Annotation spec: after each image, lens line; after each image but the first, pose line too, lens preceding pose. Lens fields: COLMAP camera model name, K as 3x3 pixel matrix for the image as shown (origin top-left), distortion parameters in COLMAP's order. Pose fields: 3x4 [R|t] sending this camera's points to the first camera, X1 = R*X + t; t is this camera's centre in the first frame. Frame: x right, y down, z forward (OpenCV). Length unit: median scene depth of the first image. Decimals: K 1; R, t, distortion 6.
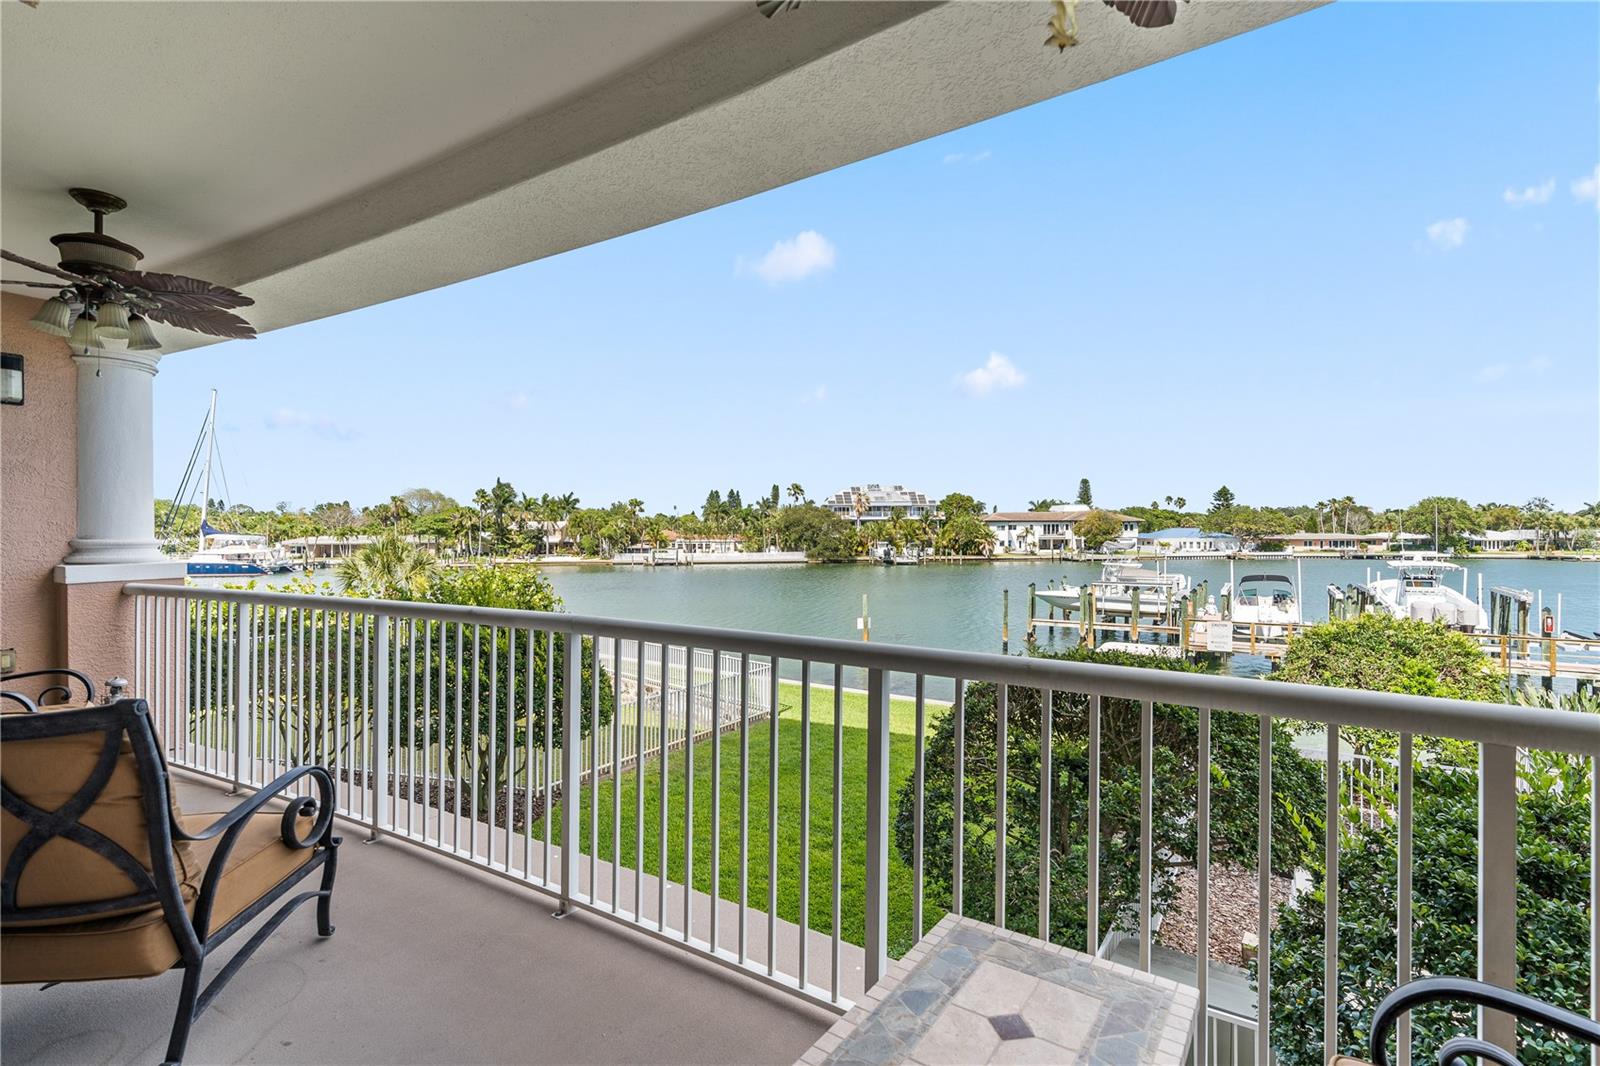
lens RADIAL K [[738.4, 0, 796.4], [0, 738.4, 526.5], [0, 0, 1]] dist [-0.018960, 0.006770]
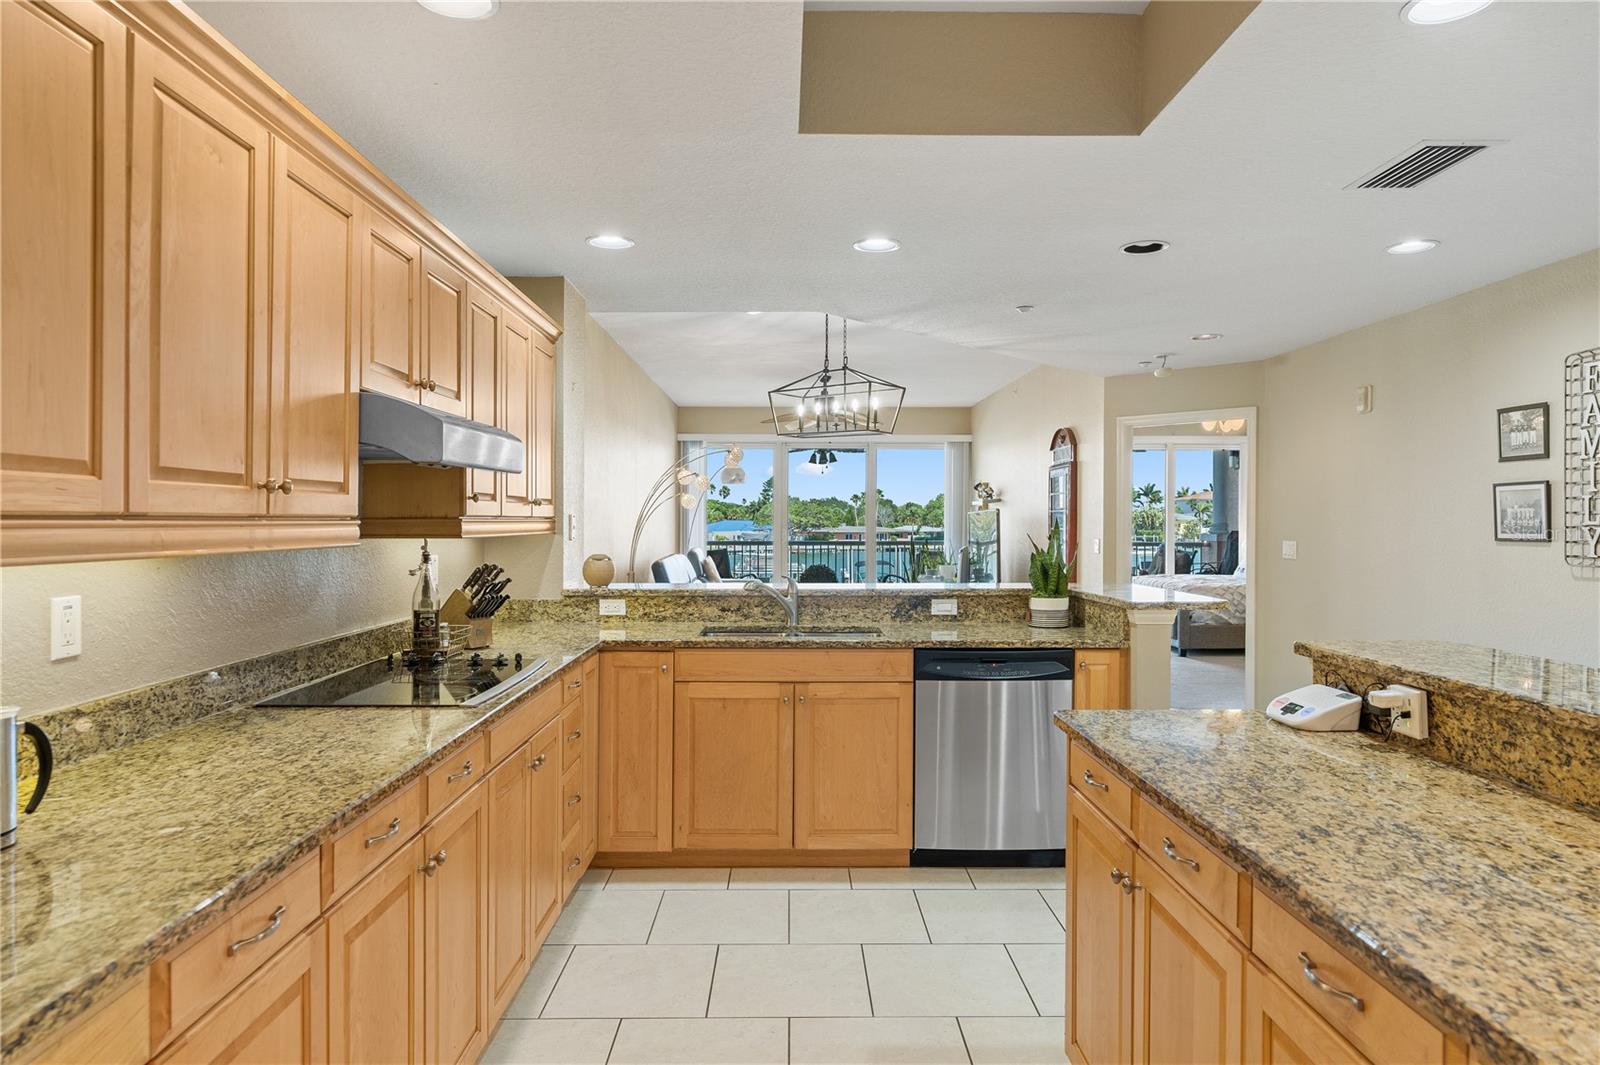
lens RADIAL K [[982.1, 0, 793.5], [0, 982.1, 527.7], [0, 0, 1]] dist [-0.007388, -0.001748]
pose [[0.836824, 0.001343, 0.547471, -0.087867], [-0.007271, 0.999936, 0.008661, 0.000288], [-0.547424, -0.011229, 0.836780, -0.066353]]
